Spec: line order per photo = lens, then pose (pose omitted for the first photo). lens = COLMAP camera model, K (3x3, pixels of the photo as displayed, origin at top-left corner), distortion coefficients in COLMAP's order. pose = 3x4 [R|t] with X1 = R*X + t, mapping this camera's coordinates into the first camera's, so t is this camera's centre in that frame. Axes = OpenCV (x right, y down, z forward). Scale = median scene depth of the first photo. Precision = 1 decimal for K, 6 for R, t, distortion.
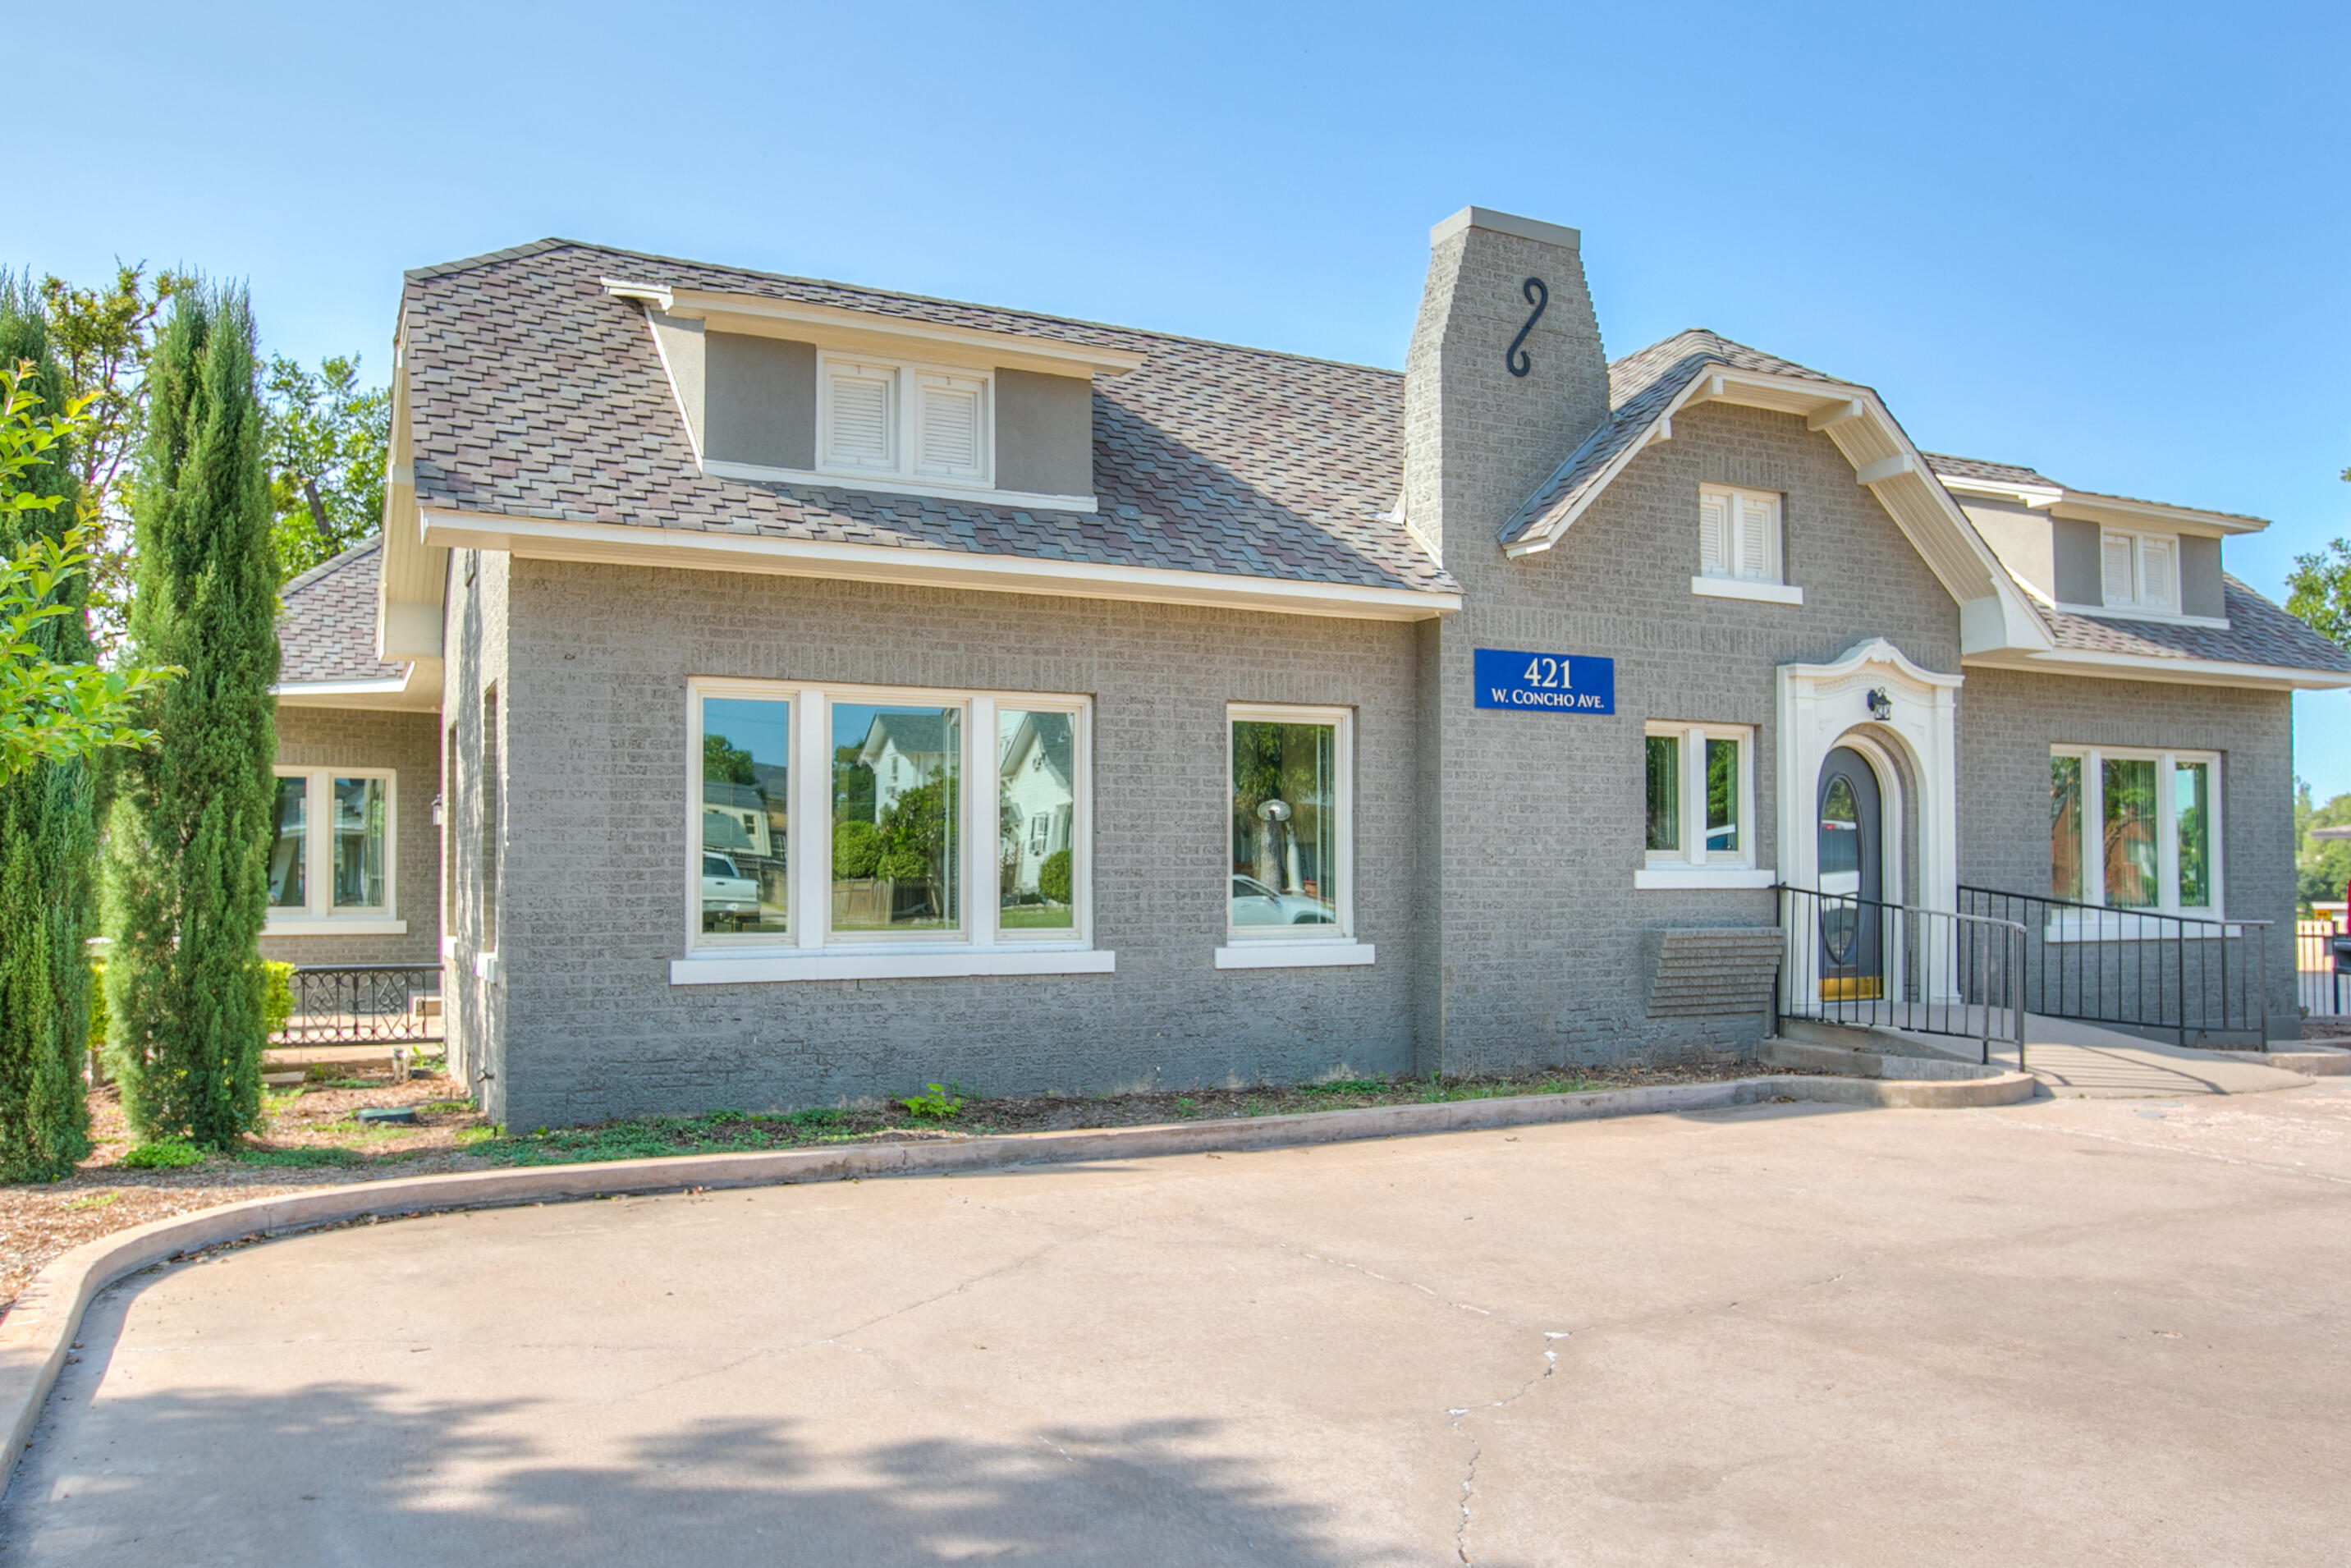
lens RADIAL K [[1874.6, 0, 1175.5], [0, 1874.6, 784.0], [0, 0, 1]] dist [-0.007238, -0.001341]
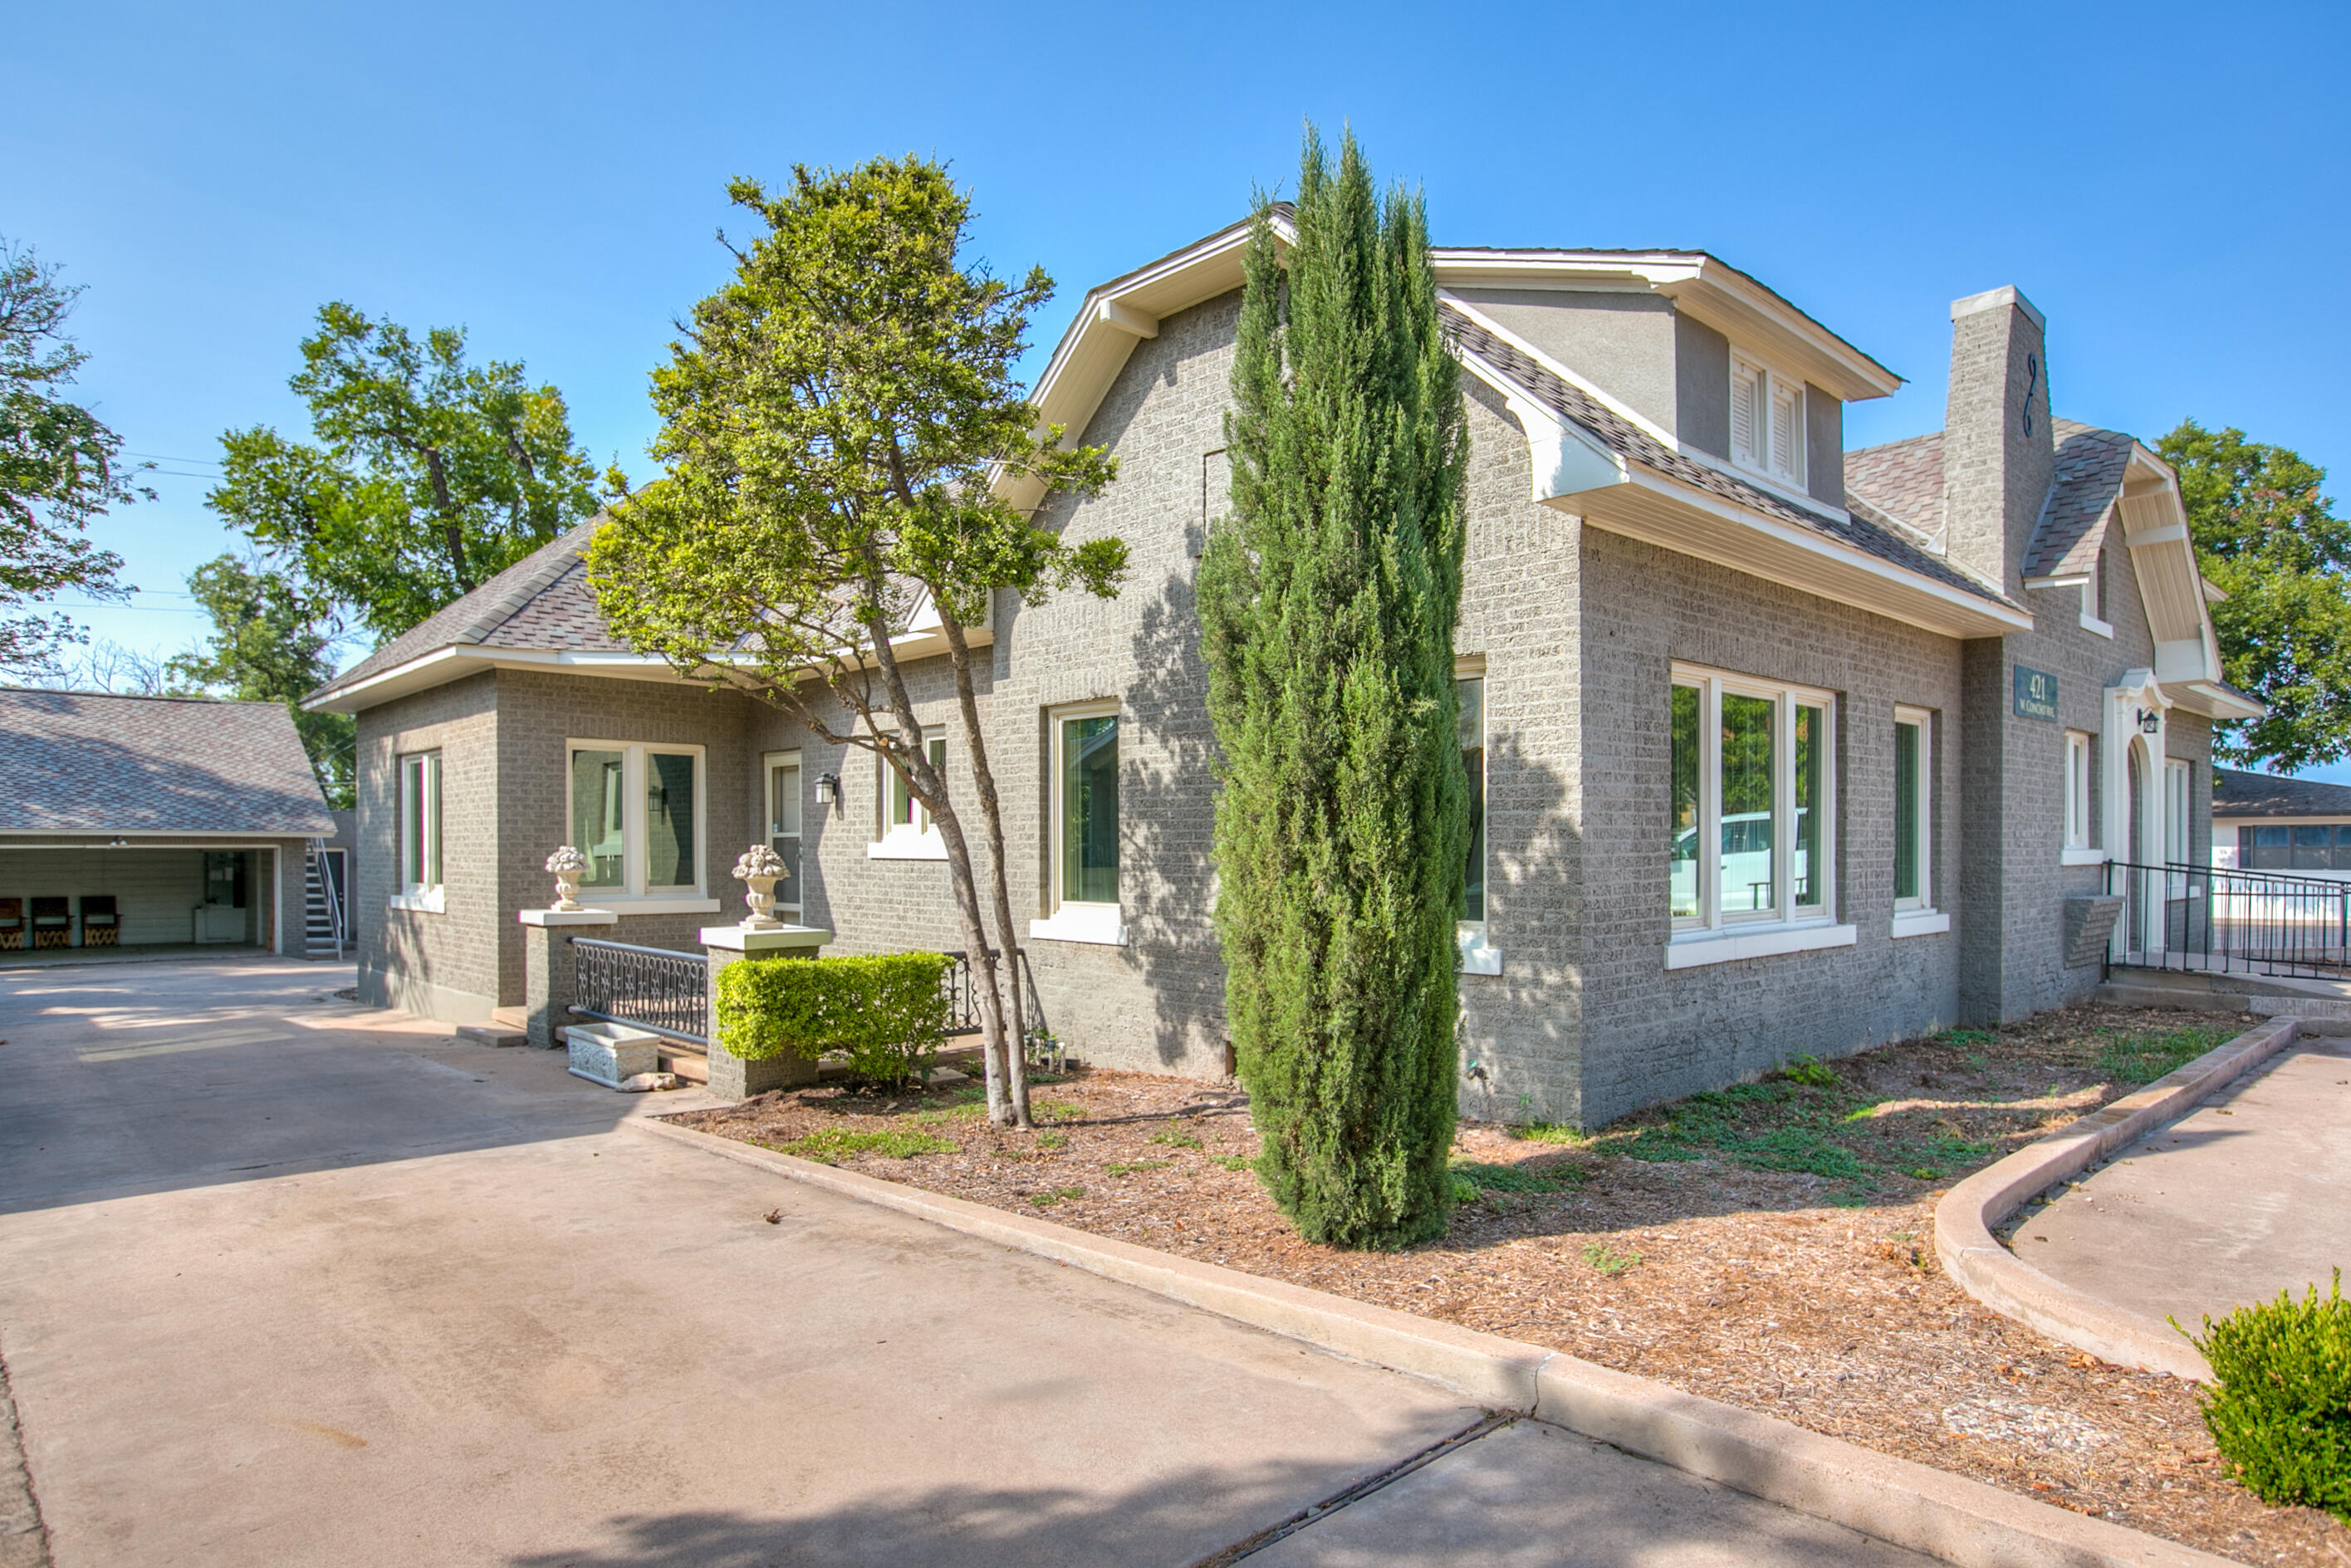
lens RADIAL K [[1420.4, 0, 1178.5], [0, 1420.4, 828.8], [0, 0, 1]] dist [-0.003864, -0.000684]
pose [[0.949628, 0.002676, 0.313368, -0.620354], [-0.014776, 0.999234, 0.036243, 0.007333], [-0.313031, -0.039047, 0.948940, 0.305758]]
